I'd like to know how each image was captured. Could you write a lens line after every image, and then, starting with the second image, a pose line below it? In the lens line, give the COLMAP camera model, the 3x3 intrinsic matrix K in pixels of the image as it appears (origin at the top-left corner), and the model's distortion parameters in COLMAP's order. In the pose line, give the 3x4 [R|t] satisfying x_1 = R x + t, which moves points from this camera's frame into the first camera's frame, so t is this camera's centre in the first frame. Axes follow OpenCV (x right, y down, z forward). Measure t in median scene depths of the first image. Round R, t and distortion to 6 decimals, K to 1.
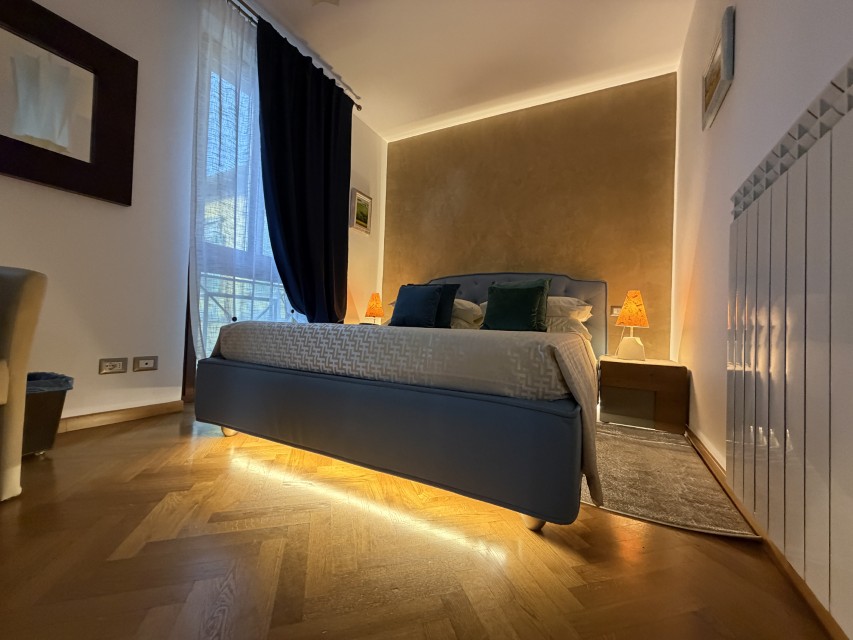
lens RADIAL K [[339.1, 0, 425.4], [0, 339.1, 318.9], [0, 0, 1]] dist [-0.000235, -0.000055]
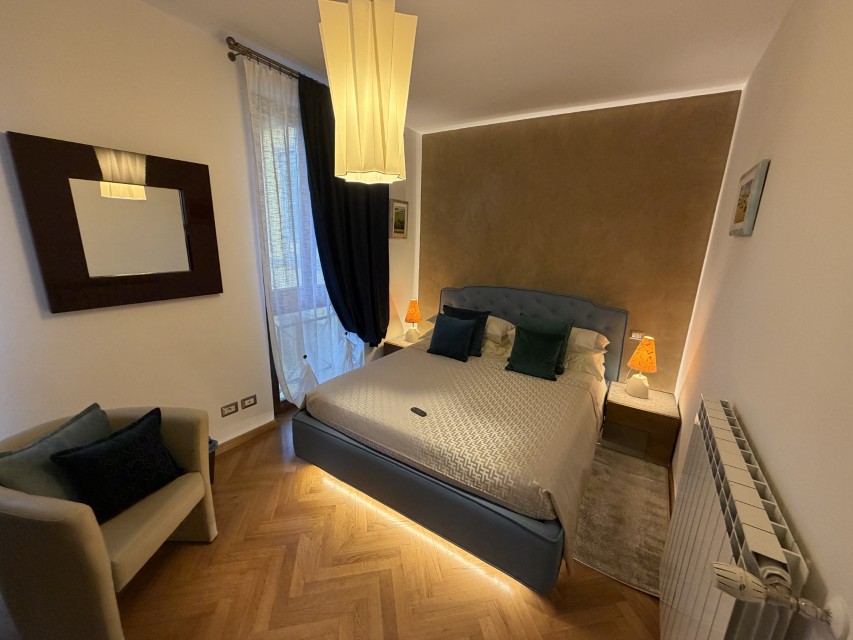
lens RADIAL K [[339.1, 0, 425.4], [0, 339.1, 318.9], [0, 0, 1]] dist [-0.000235, -0.000055]
pose [[0.996209, 0.014110, -0.085836, -0.016876], [0.008413, 0.966503, 0.256518, -0.373767], [0.086580, -0.256268, 0.962720, -0.101289]]
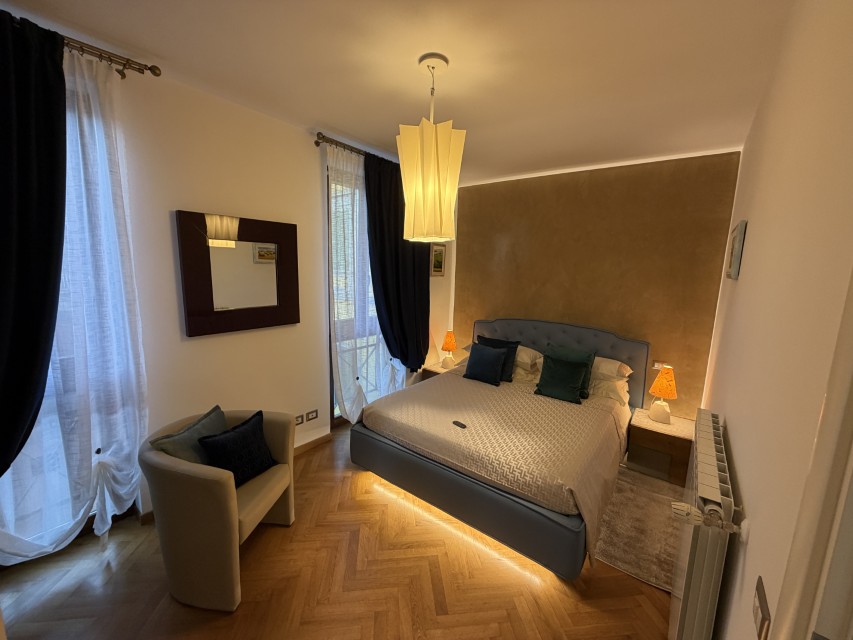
lens RADIAL K [[339.1, 0, 425.4], [0, 339.1, 318.9], [0, 0, 1]] dist [-0.000235, -0.000055]
pose [[0.985728, 0.013314, -0.167820, -0.035514], [0.014806, 0.986149, 0.165202, -0.402795], [0.167695, -0.165329, 0.971877, -0.261975]]
